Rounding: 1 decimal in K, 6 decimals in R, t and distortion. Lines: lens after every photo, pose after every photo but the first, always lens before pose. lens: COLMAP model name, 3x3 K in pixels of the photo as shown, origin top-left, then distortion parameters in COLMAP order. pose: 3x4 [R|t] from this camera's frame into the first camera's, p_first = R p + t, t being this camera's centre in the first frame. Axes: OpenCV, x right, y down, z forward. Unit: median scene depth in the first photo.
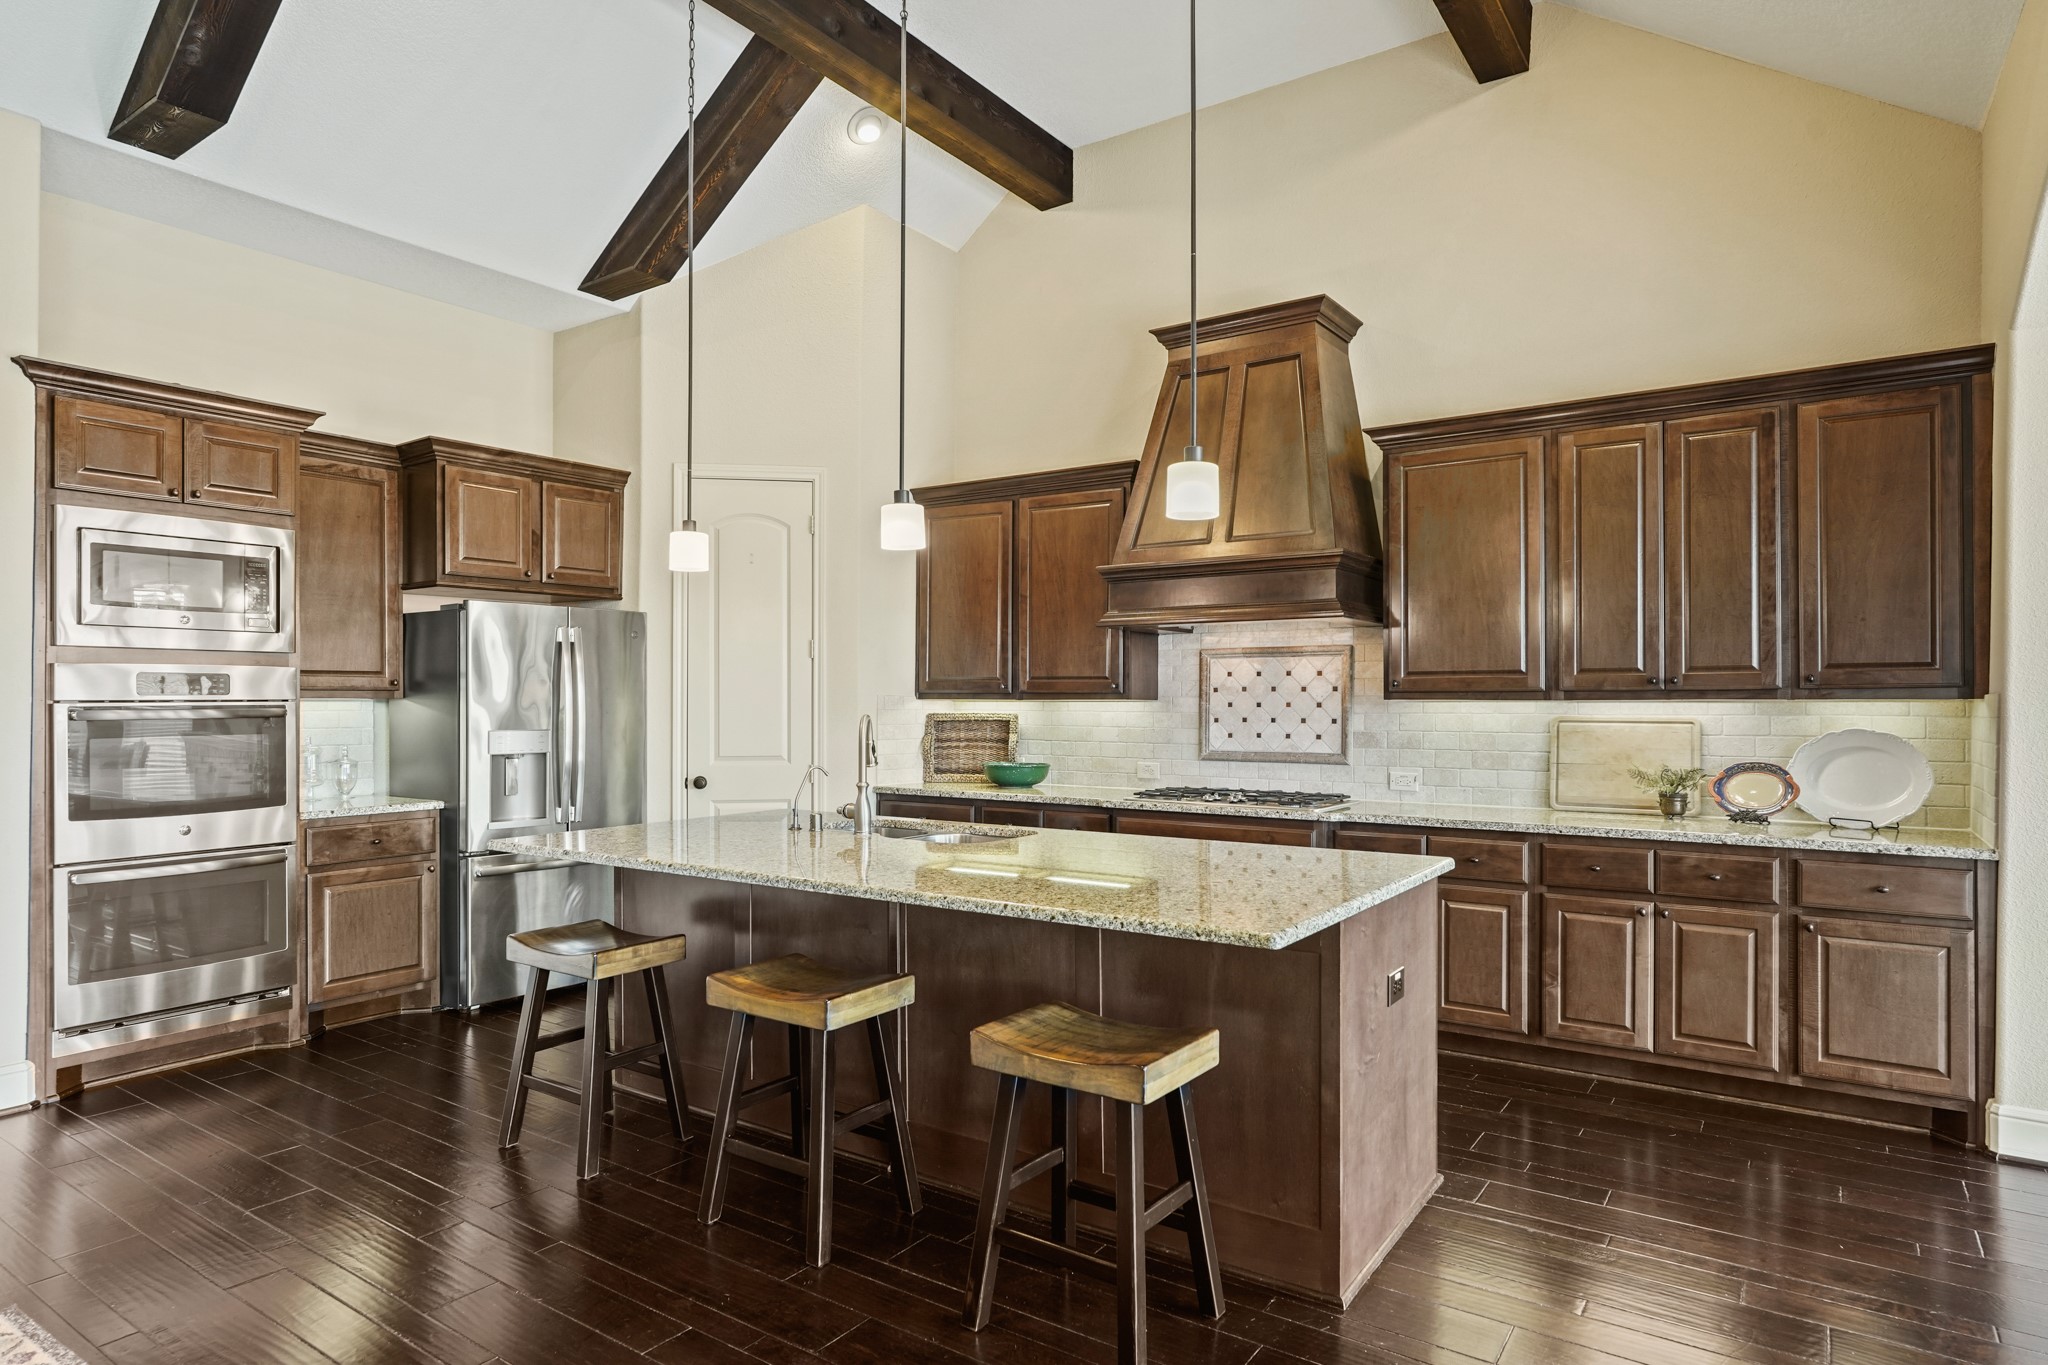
lens RADIAL K [[1167.7, 0, 1017.0], [0, 1167.7, 694.8], [0, 0, 1]] dist [-0.001417, -0.000865]
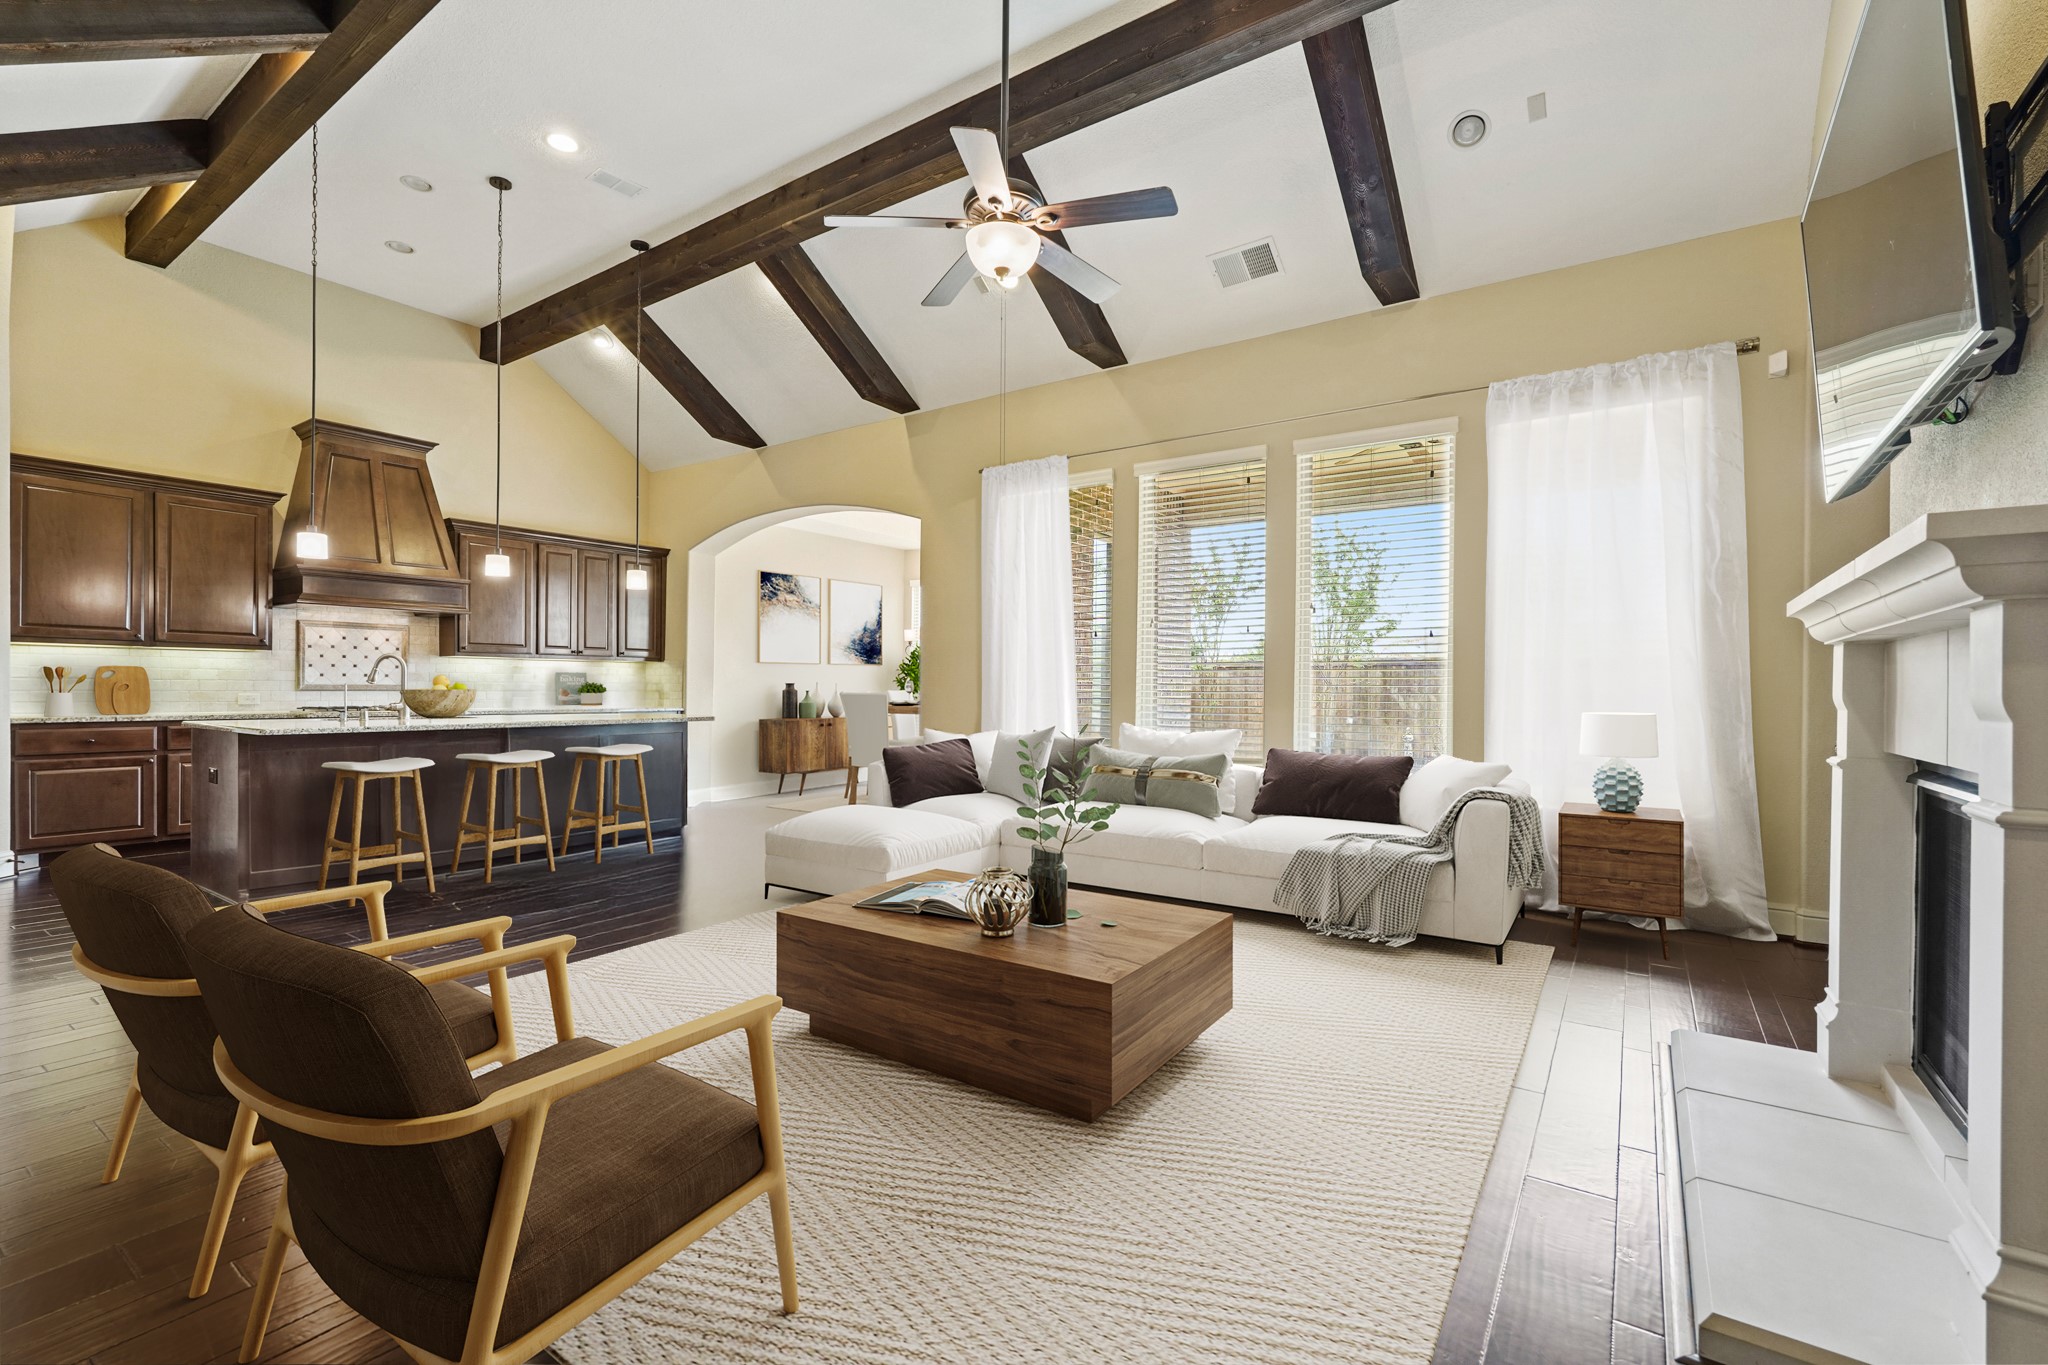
lens RADIAL K [[909.3, 0, 1023.4], [0, 909.3, 690.9], [0, 0, 1]] dist [-0.017105, 0.007748]
pose [[-0.007436, -0.004724, 0.999961, -1.140011], [-0.012962, 0.999905, 0.004628, 0.040790], [-0.999888, -0.012927, -0.007497, 0.041414]]
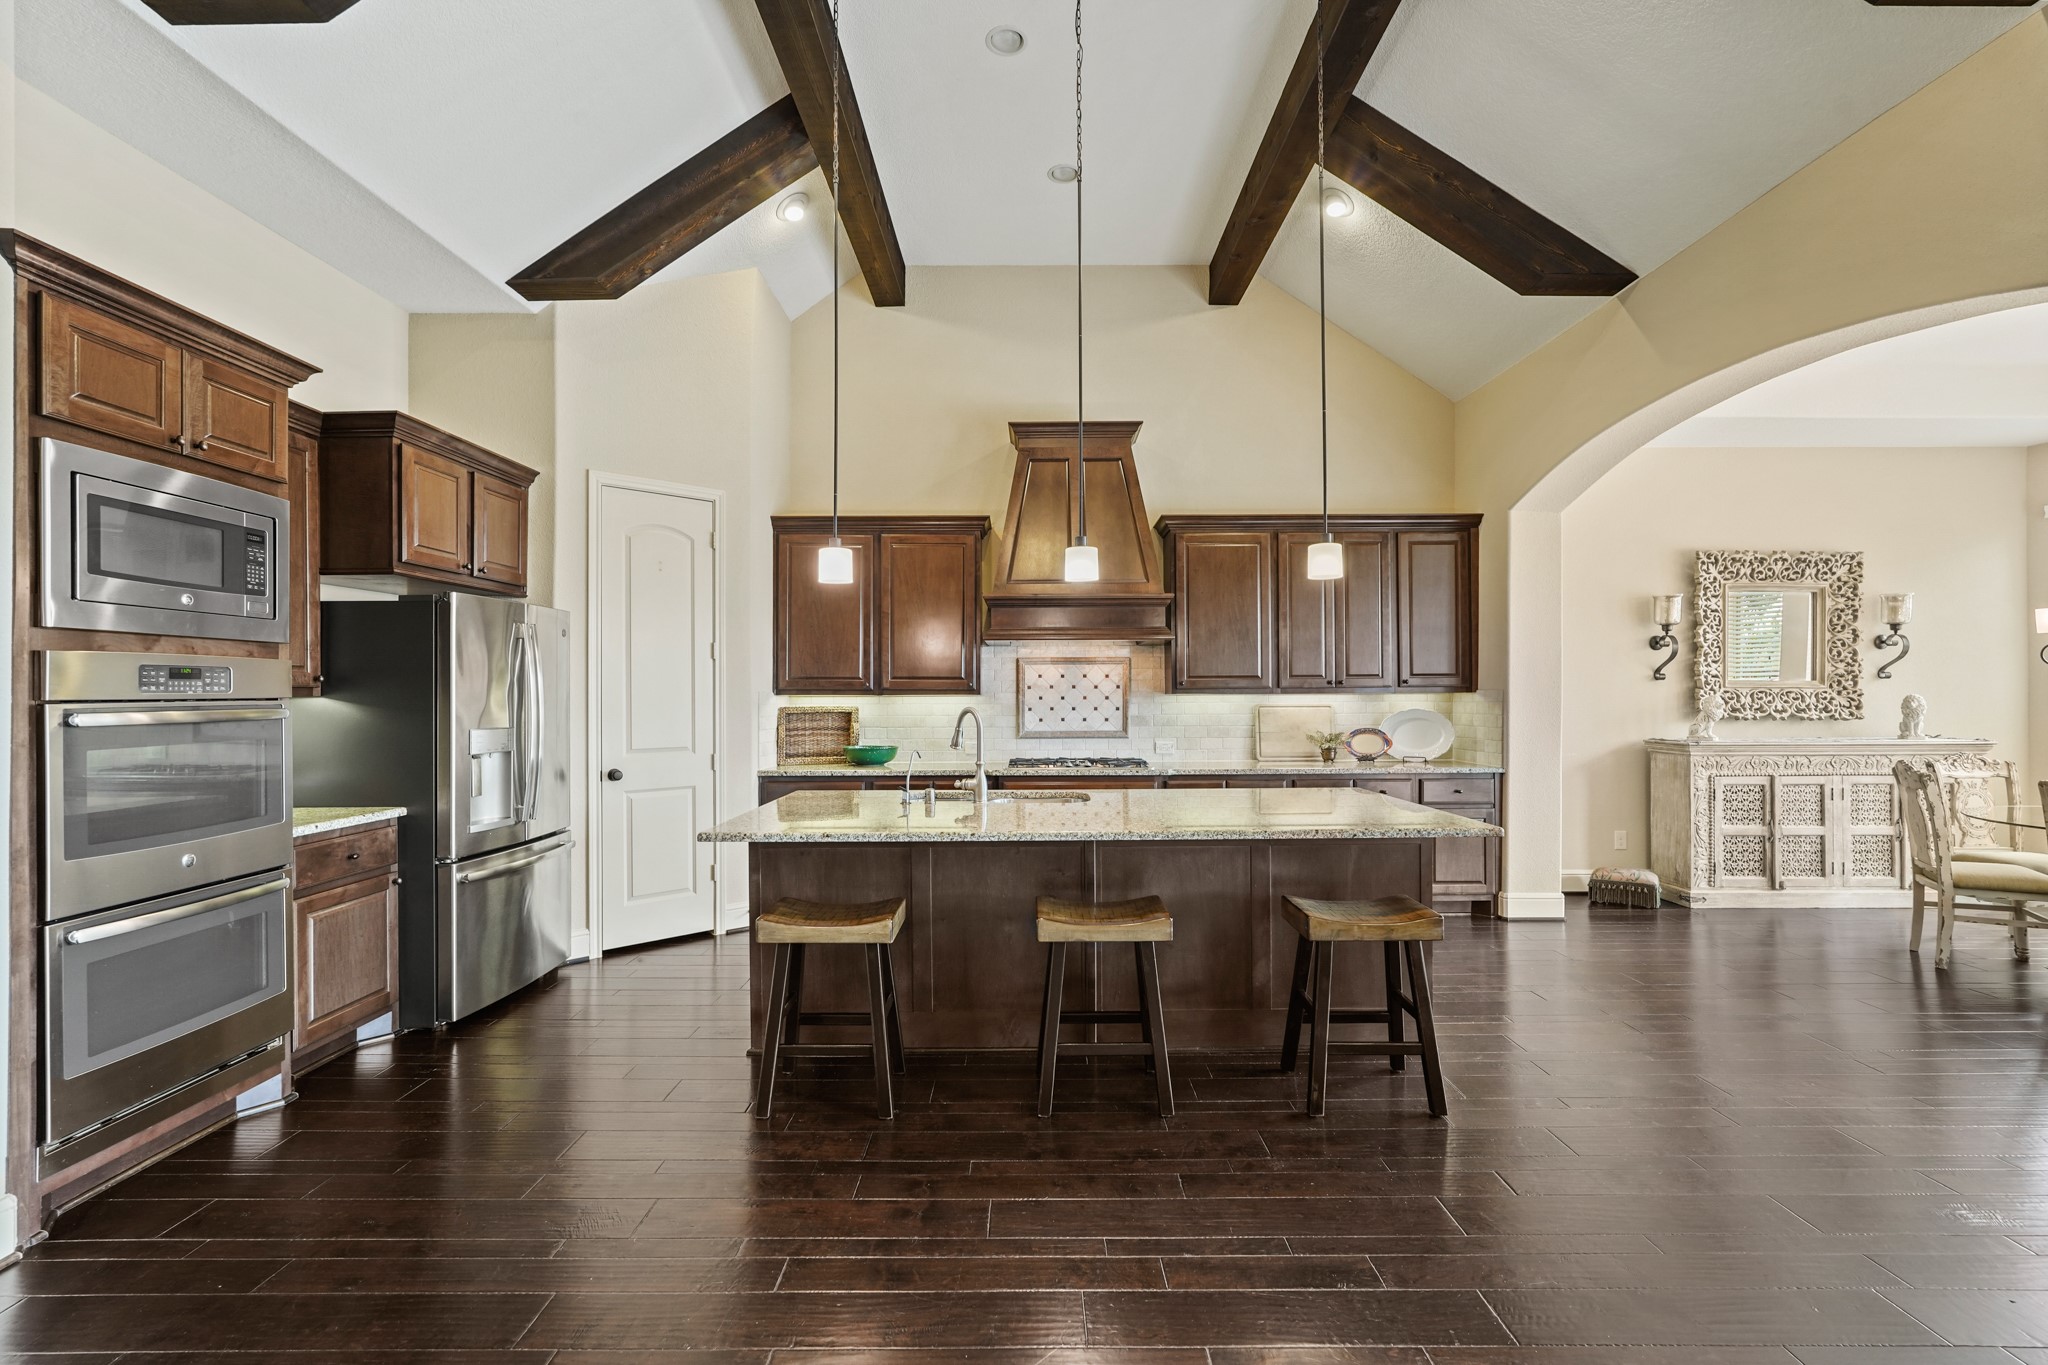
lens RADIAL K [[909.3, 0, 1023.4], [0, 909.3, 690.9], [0, 0, 1]] dist [-0.017105, 0.007748]
pose [[0.819657, -0.001646, 0.572852, -0.485861], [0.001739, 0.999998, 0.000384, -0.000569], [-0.572851, 0.000682, 0.819659, 0.128597]]
